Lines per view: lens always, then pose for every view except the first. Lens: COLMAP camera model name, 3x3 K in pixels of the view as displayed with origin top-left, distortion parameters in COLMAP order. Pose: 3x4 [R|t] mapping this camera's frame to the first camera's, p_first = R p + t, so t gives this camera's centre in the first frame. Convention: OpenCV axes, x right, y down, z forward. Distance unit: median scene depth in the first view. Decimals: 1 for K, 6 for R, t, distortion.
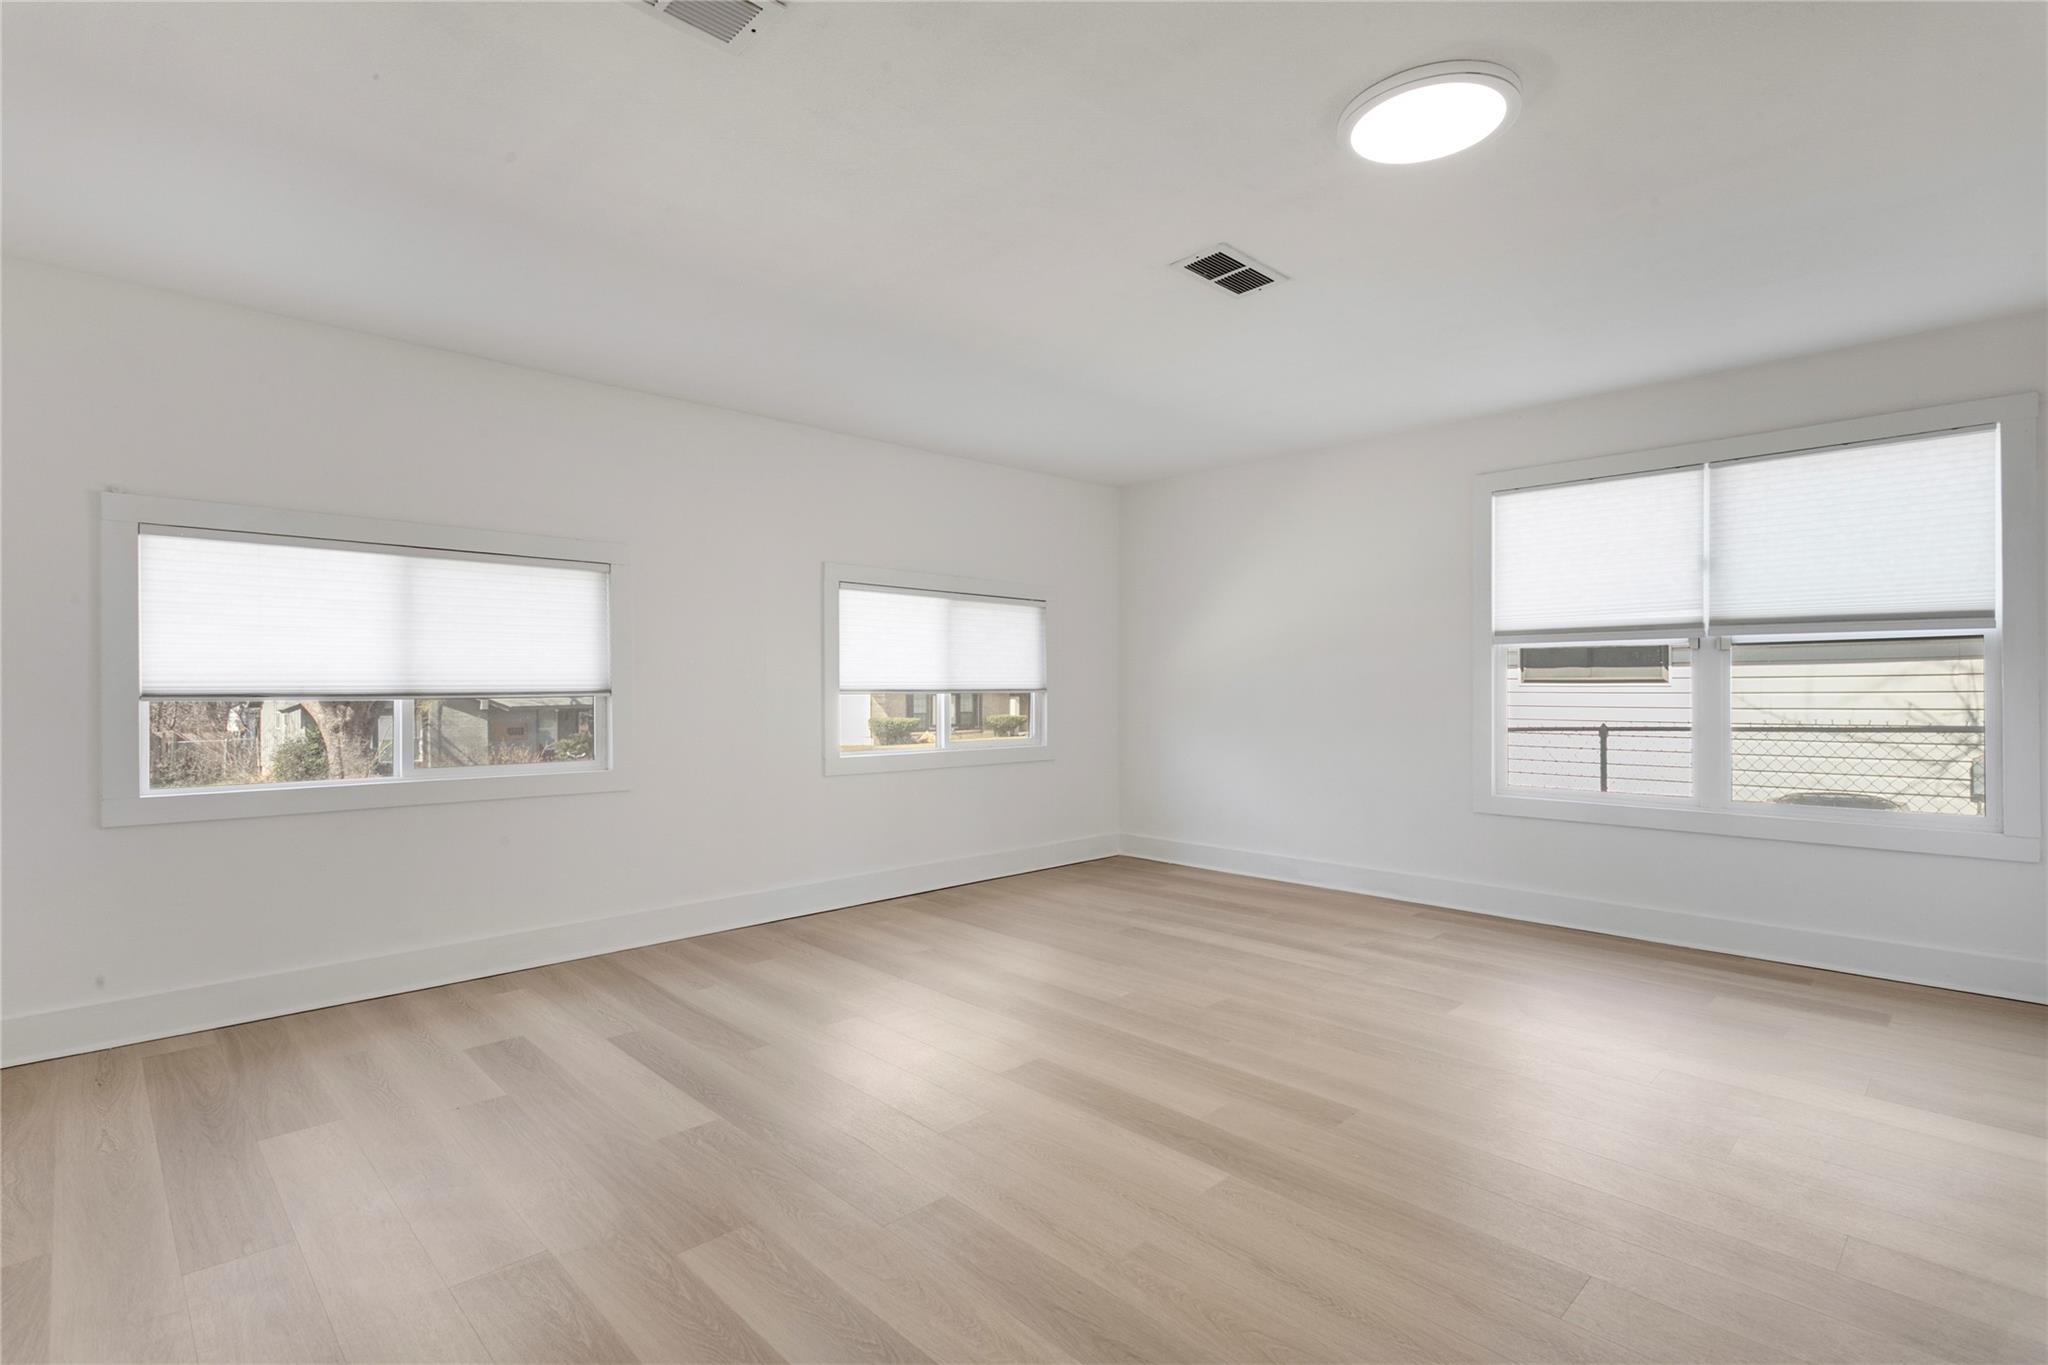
lens RADIAL K [[979.3, 0, 1026.4], [0, 979.3, 681.0], [0, 0, 1]] dist [0.002383, -0.000260]
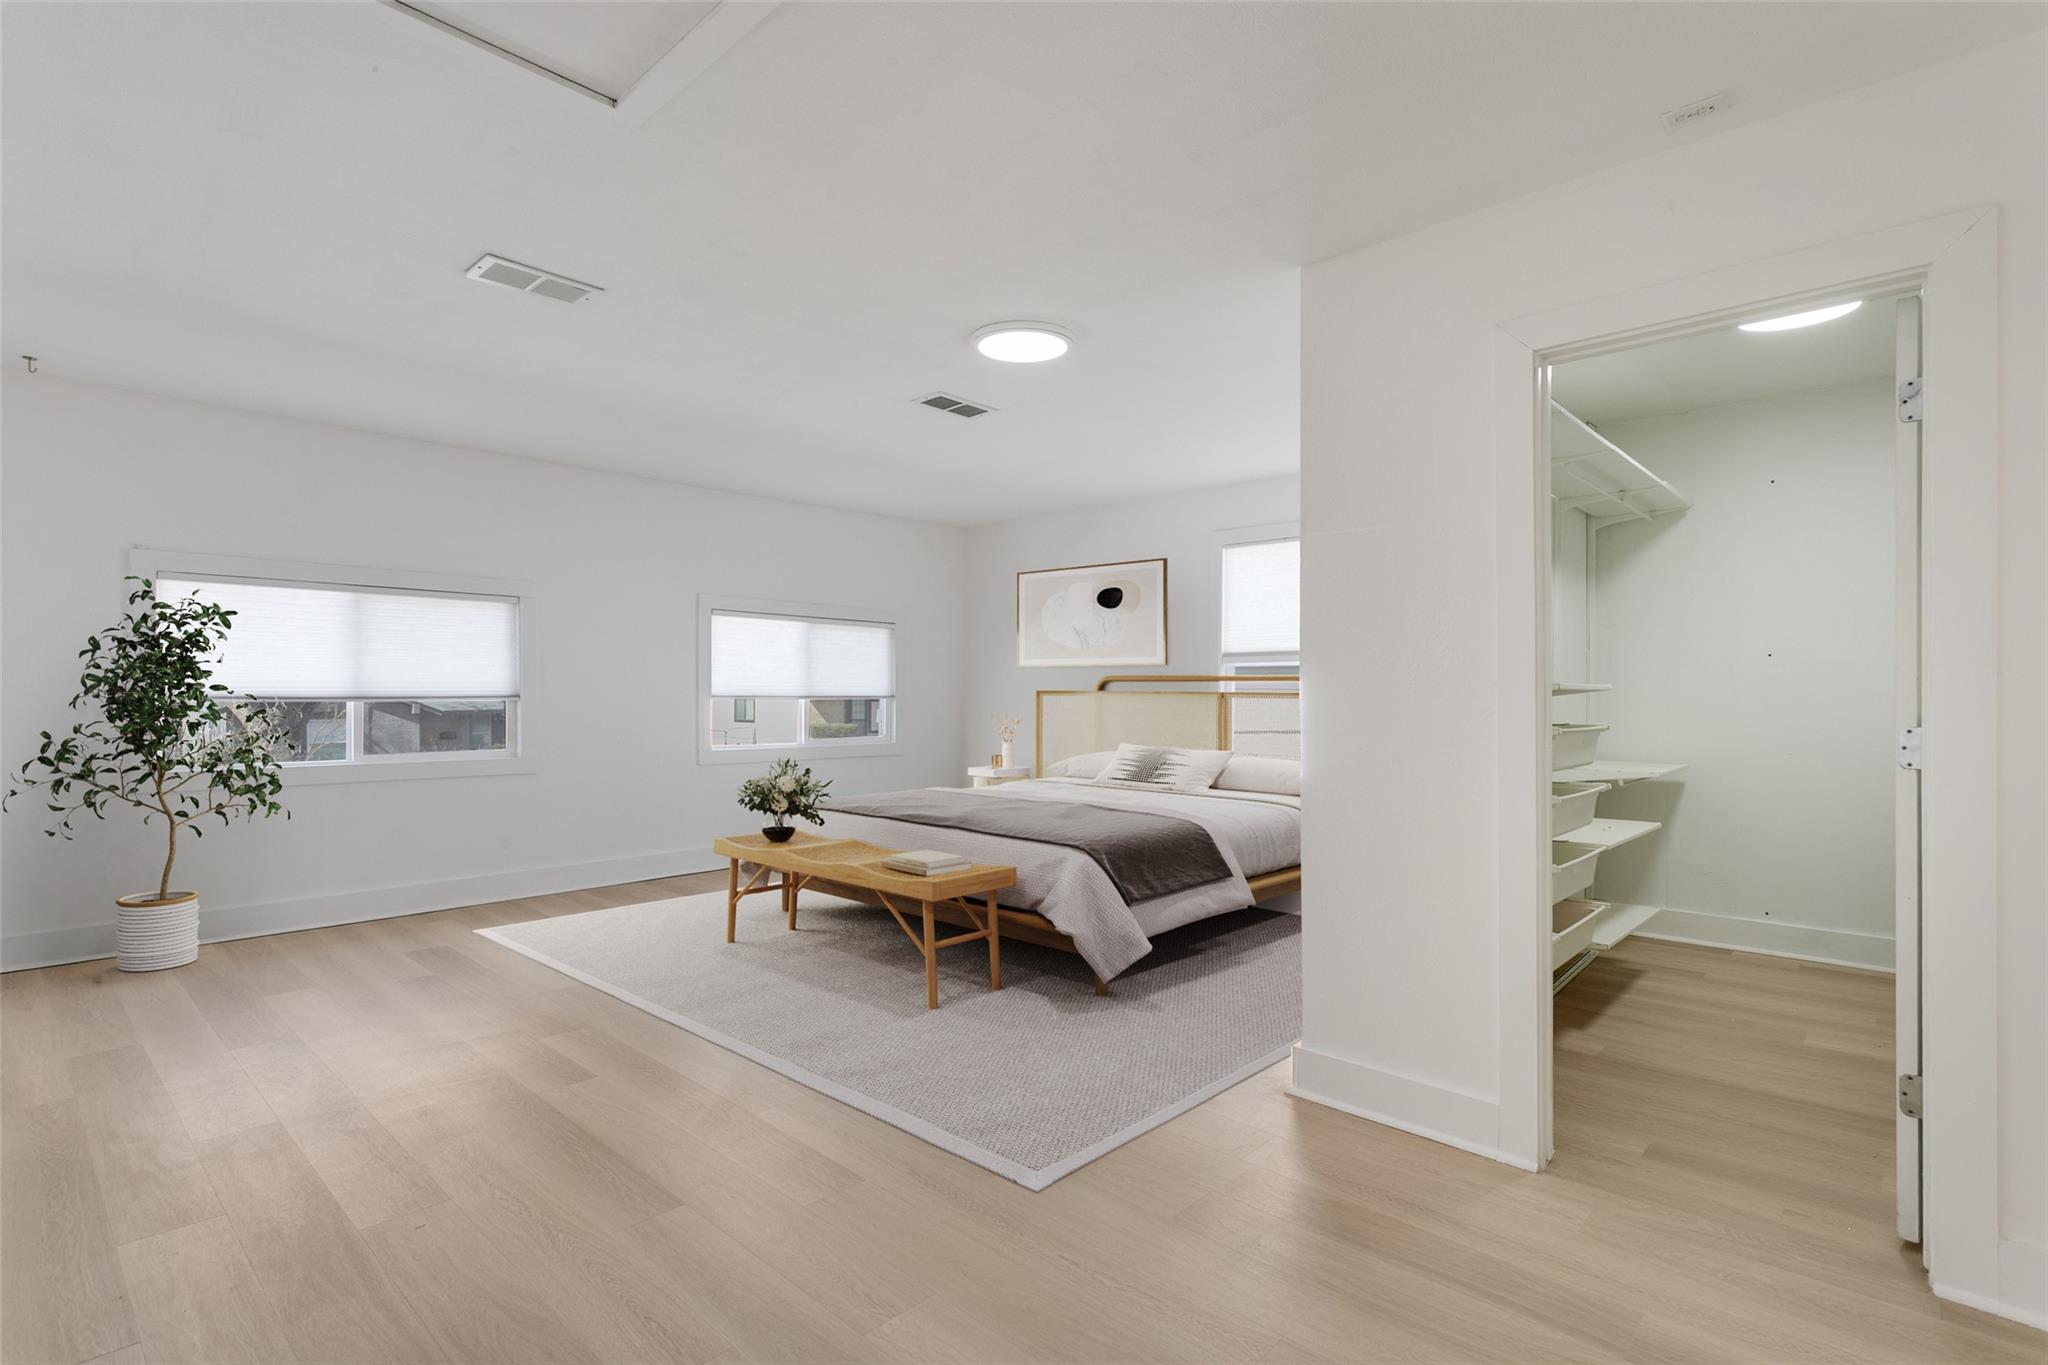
lens RADIAL K [[979.3, 0, 1023.9], [0, 979.3, 693.8], [0, 0, 1]] dist [0.002383, -0.000260]
pose [[0.998704, 0.004951, 0.050662, 0.169723], [-0.005249, 0.999970, 0.005739, -0.003516], [-0.050632, -0.005998, 0.998699, -0.312907]]
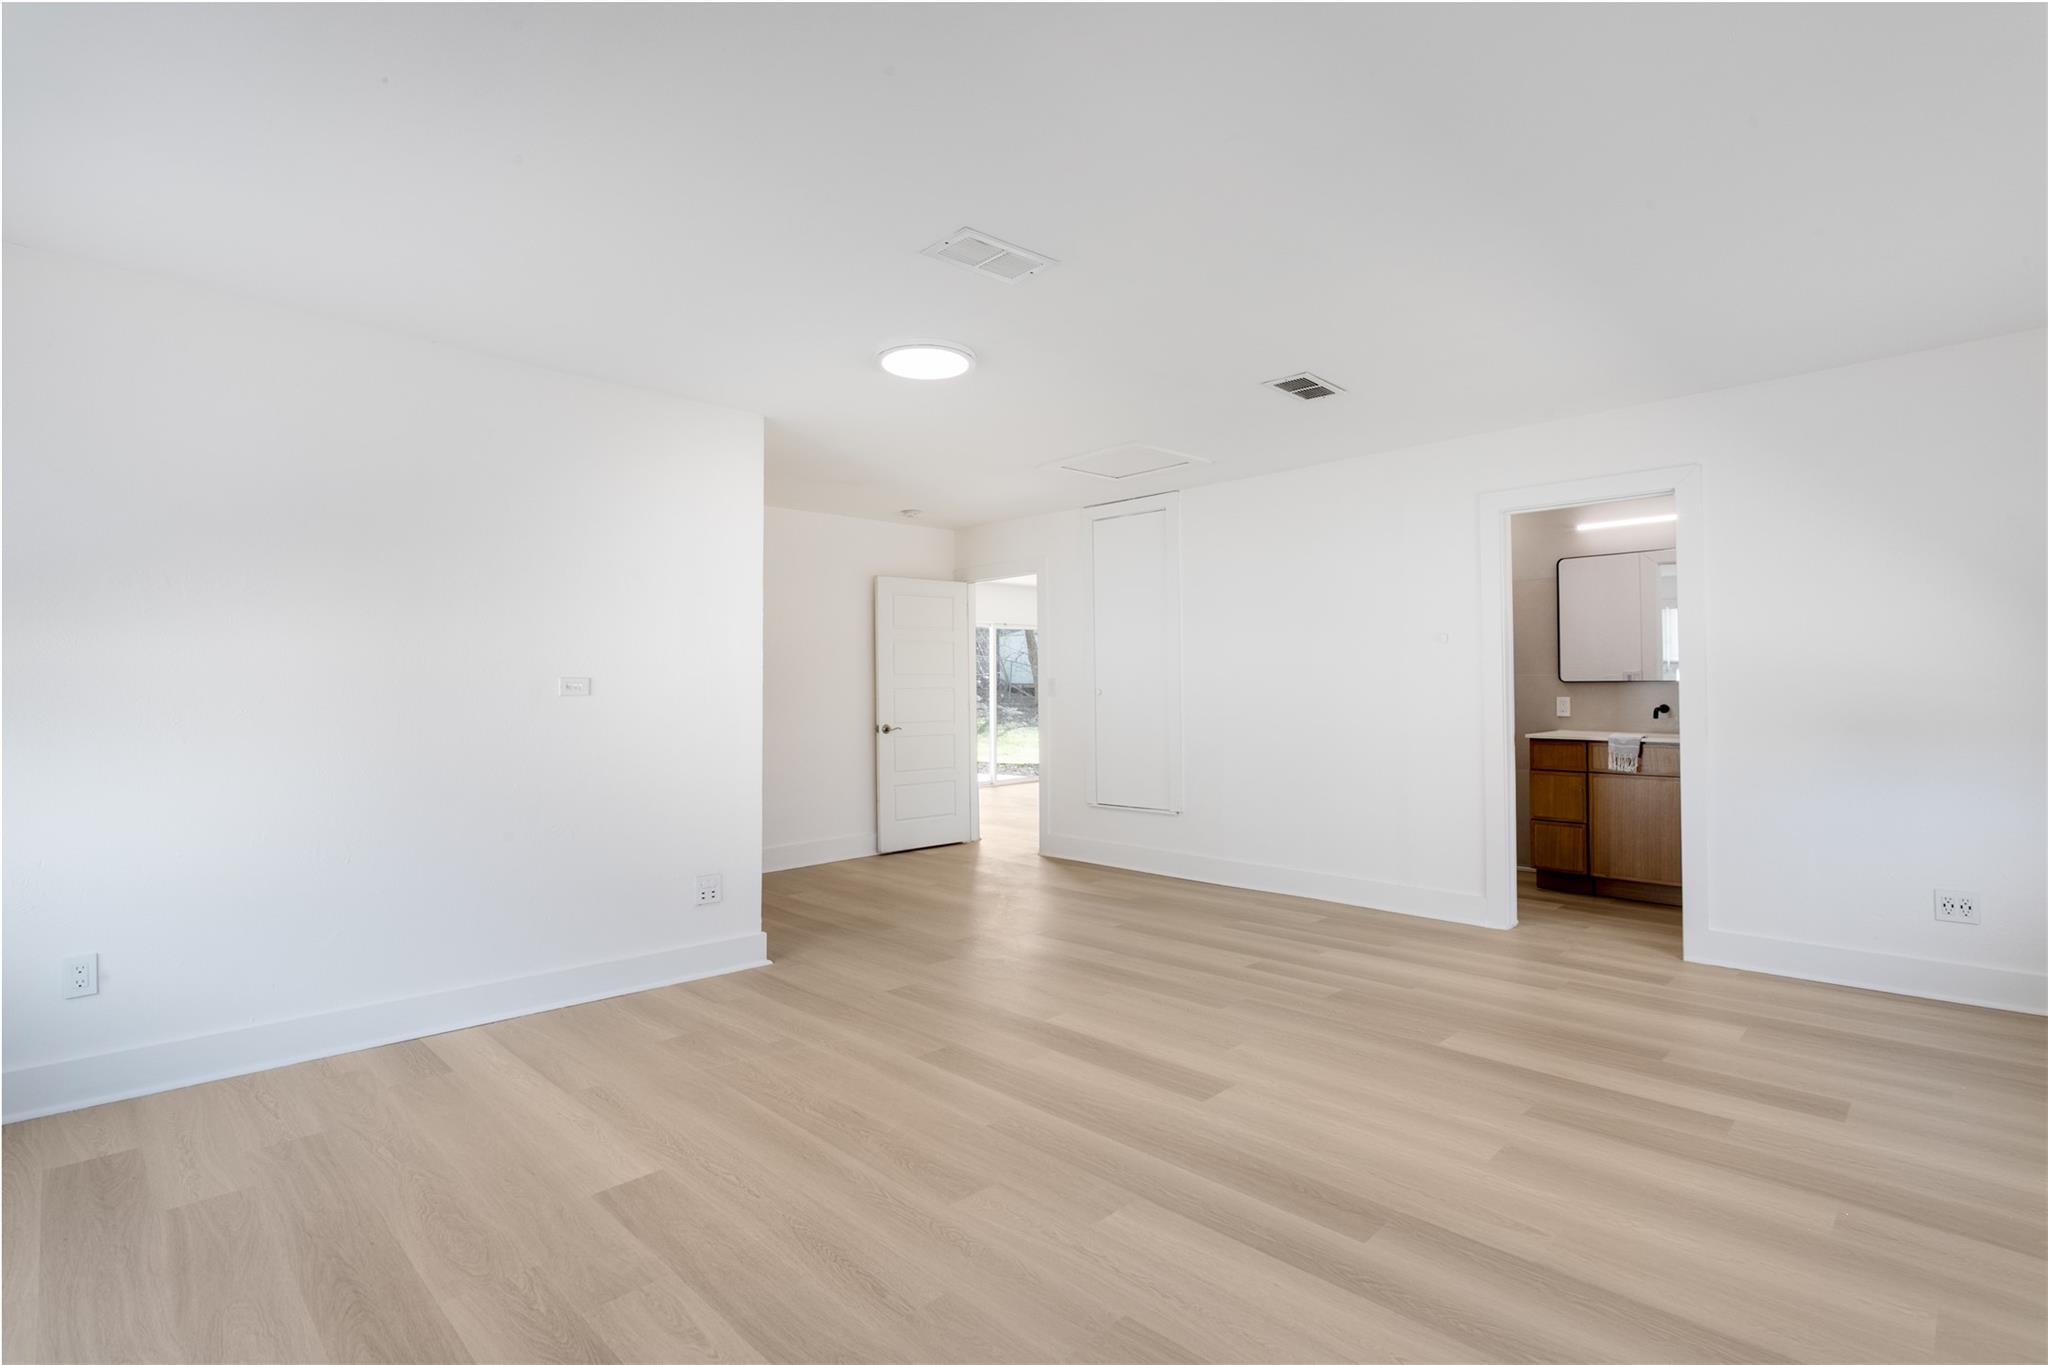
lens RADIAL K [[979.3, 0, 1024.0], [0, 979.3, 689.5], [0, 0, 1]] dist [0.002383, -0.000260]
pose [[-0.999873, 0.007538, -0.014032, 0.136950], [0.007696, 0.999907, -0.011279, 0.002657], [0.013946, -0.011385, -0.999838, 1.360207]]
